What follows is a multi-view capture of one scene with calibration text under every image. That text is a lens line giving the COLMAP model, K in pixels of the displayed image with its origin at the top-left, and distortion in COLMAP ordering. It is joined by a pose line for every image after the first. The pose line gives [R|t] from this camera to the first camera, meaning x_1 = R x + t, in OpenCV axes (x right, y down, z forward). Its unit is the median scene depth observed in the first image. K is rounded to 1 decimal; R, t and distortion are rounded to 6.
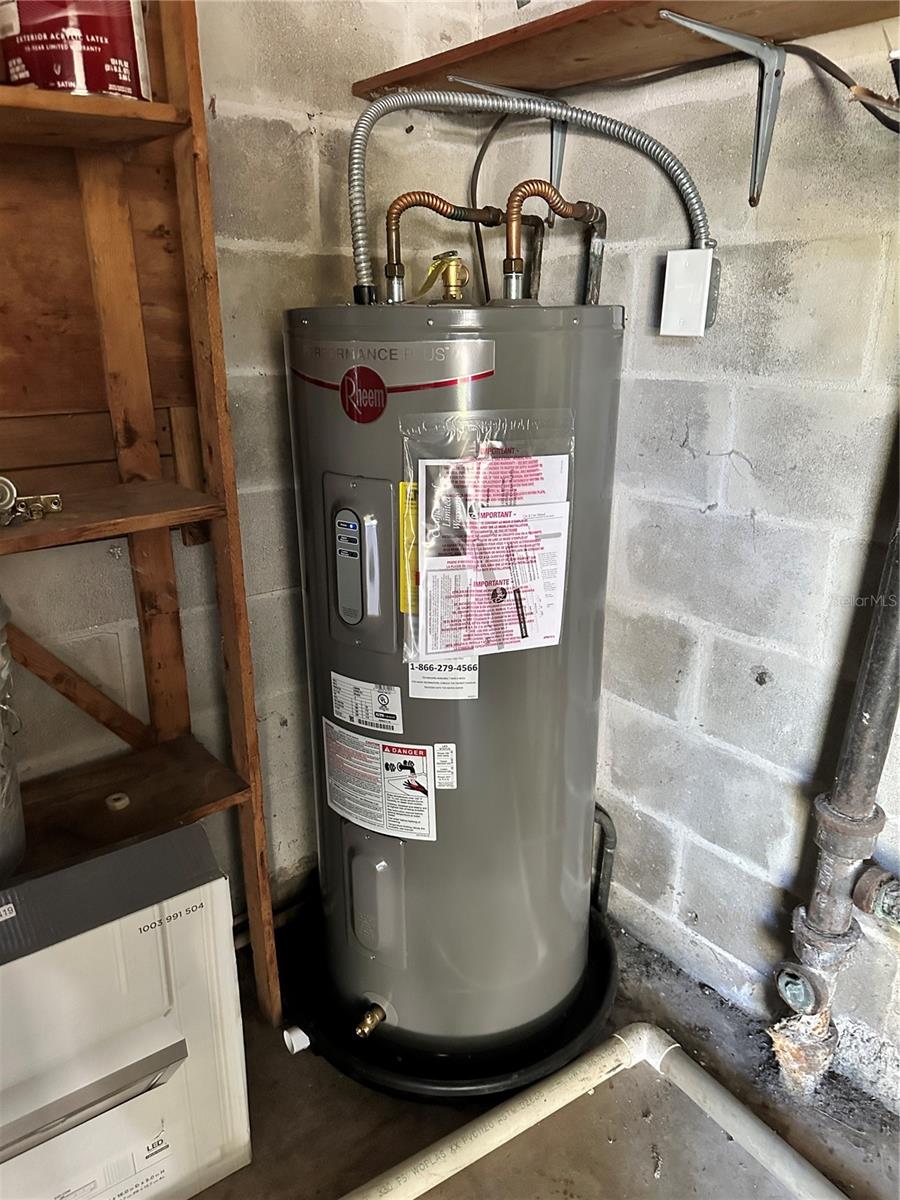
lens RADIAL K [[897.6, 0, 450.5], [0, 897.6, 608.7], [0, 0, 1]] dist [0.033831, -0.031145]
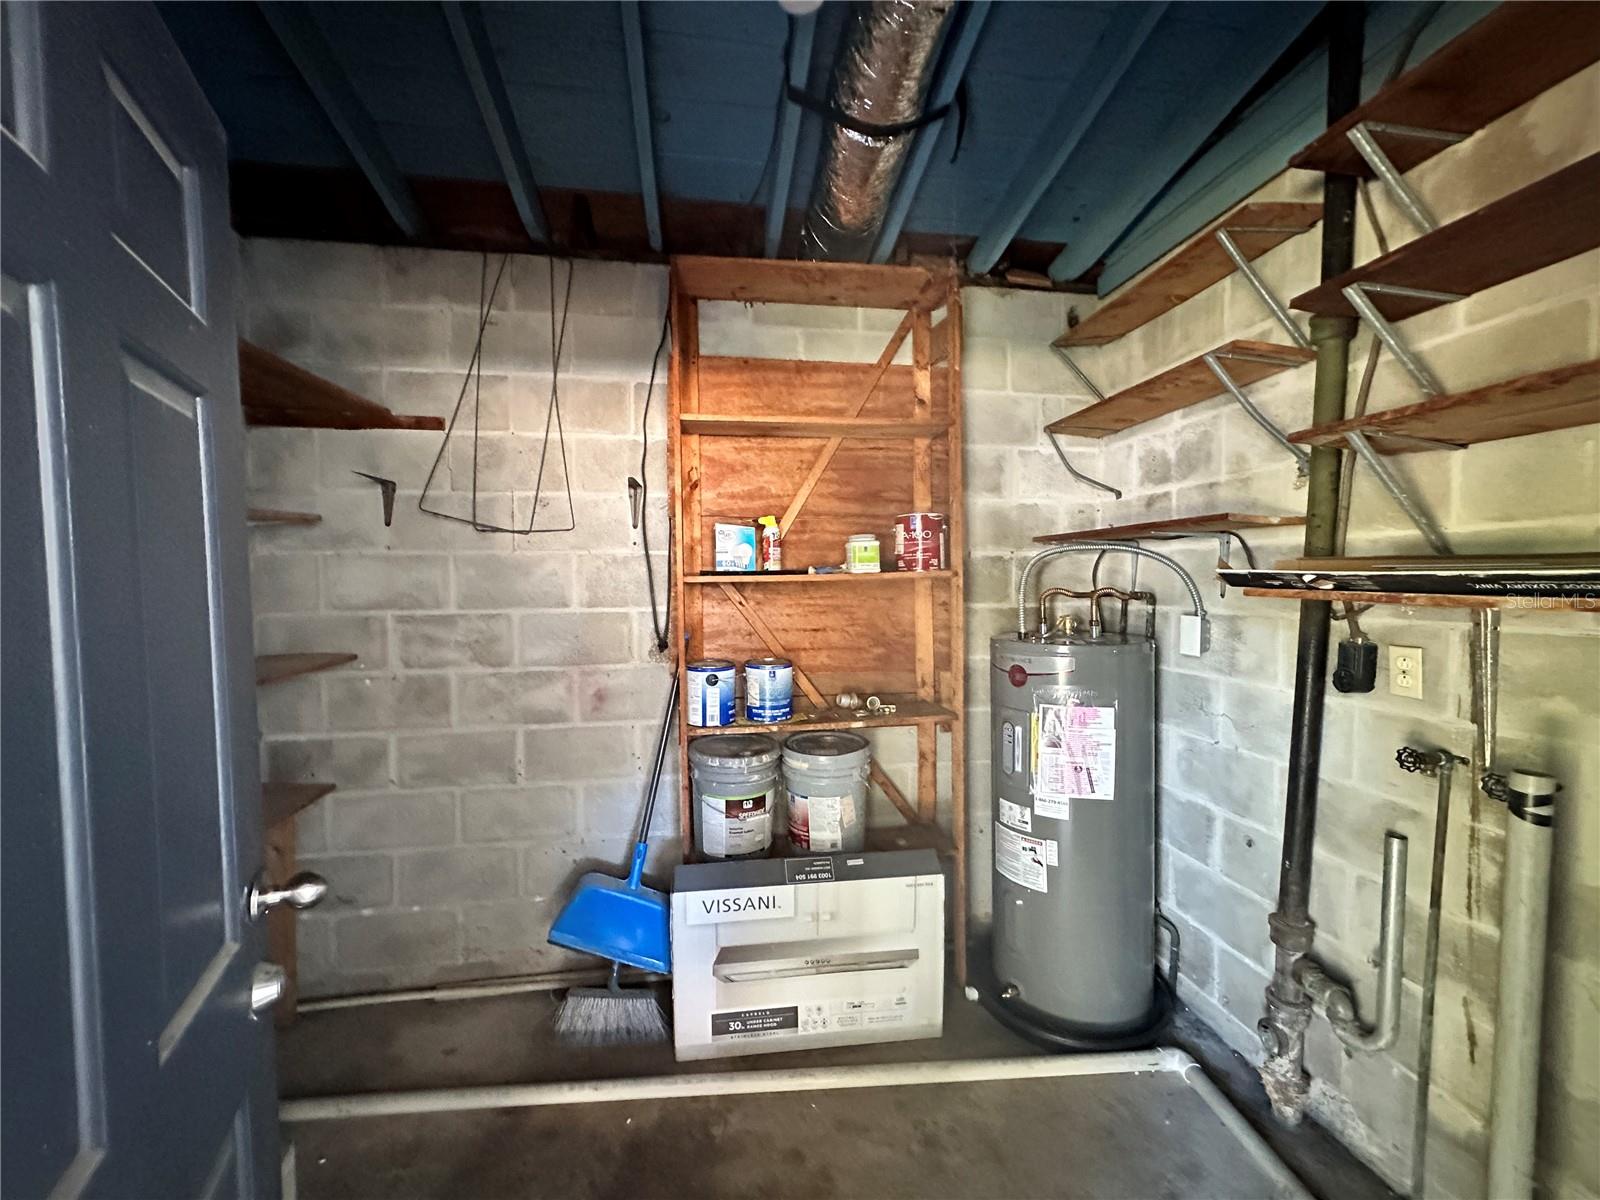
lens RADIAL K [[645.5, 0, 804.0], [0, 645.5, 605.6], [0, 0, 1]] dist [0.002883, 0.000214]
pose [[0.869326, 0.012190, -0.494089, 0.218376], [-0.152033, 0.957818, -0.243865, 0.077557], [0.470275, 0.287116, 0.834509, -0.650975]]
